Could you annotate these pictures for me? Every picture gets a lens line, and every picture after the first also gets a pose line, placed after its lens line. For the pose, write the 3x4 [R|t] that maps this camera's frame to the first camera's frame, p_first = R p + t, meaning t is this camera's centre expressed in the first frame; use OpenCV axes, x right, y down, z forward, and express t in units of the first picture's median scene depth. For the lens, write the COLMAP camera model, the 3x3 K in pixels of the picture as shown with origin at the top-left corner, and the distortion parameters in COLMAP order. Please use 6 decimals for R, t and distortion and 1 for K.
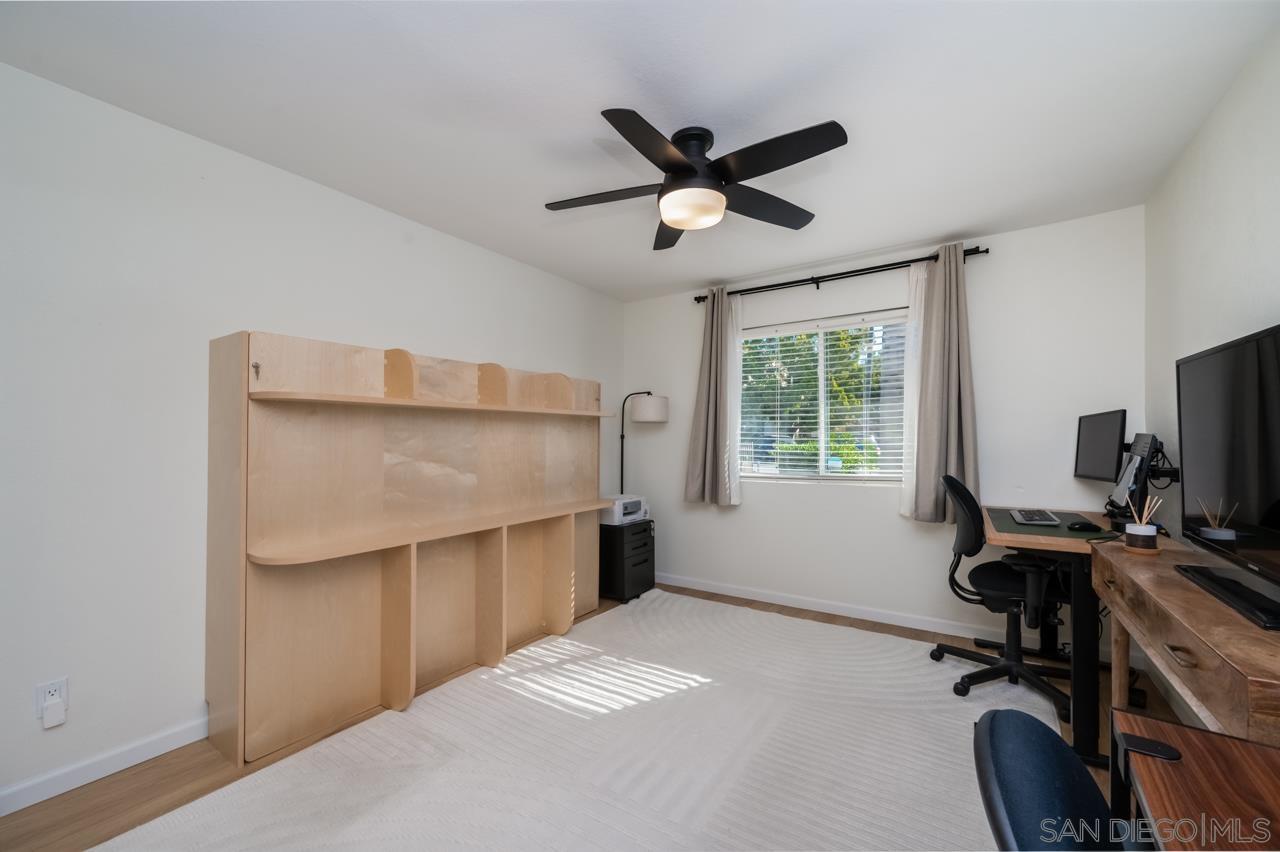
lens RADIAL K [[505.7, 0, 640.7], [0, 505.7, 427.5], [0, 0, 1]] dist [-0.002050, -0.000177]
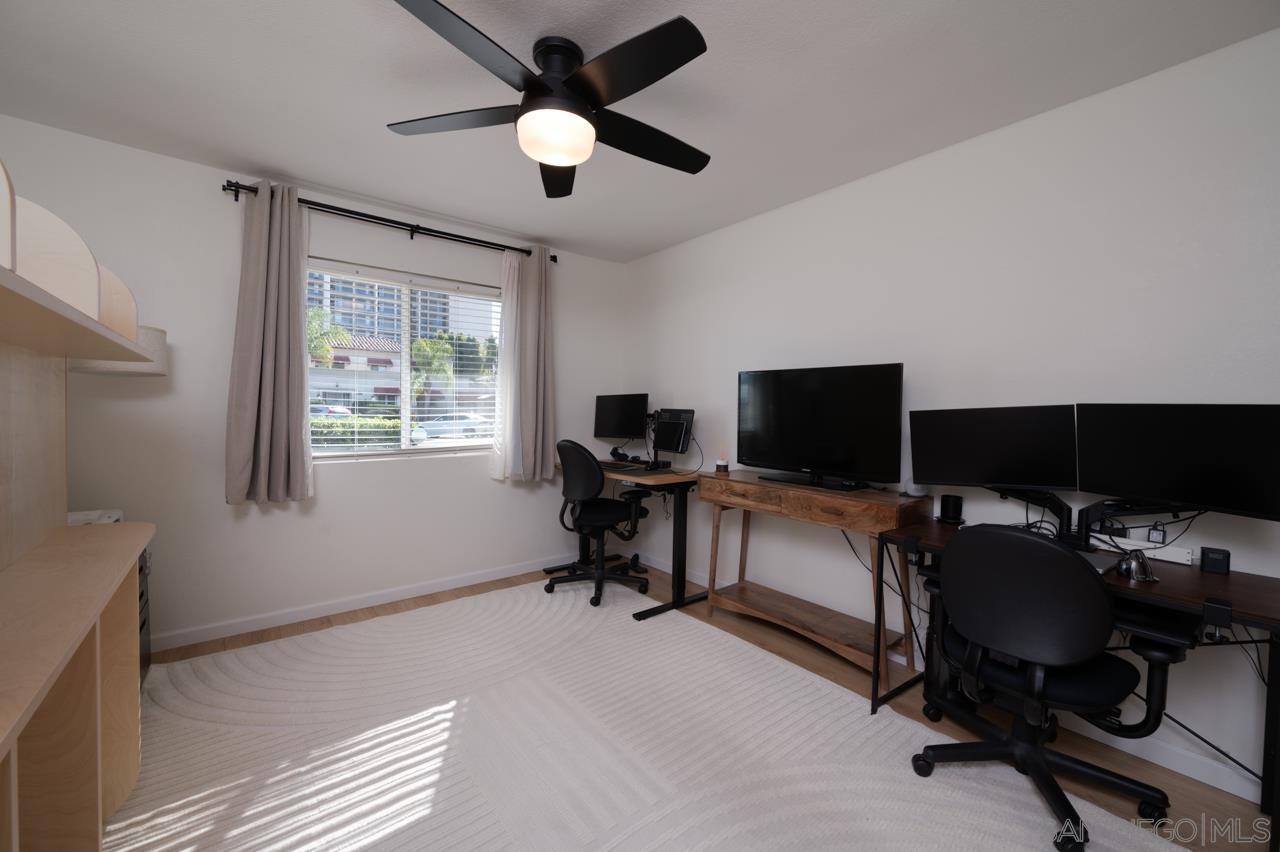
lens RADIAL K [[506.1, 0, 645.5], [0, 506.1, 425.4], [0, 0, 1]] dist [-0.000707, -0.000056]
pose [[0.289810, -0.019338, 0.956889, -0.408034], [-0.032161, 0.999034, 0.029930, 0.013081], [-0.956544, -0.039448, 0.288909, 0.358662]]
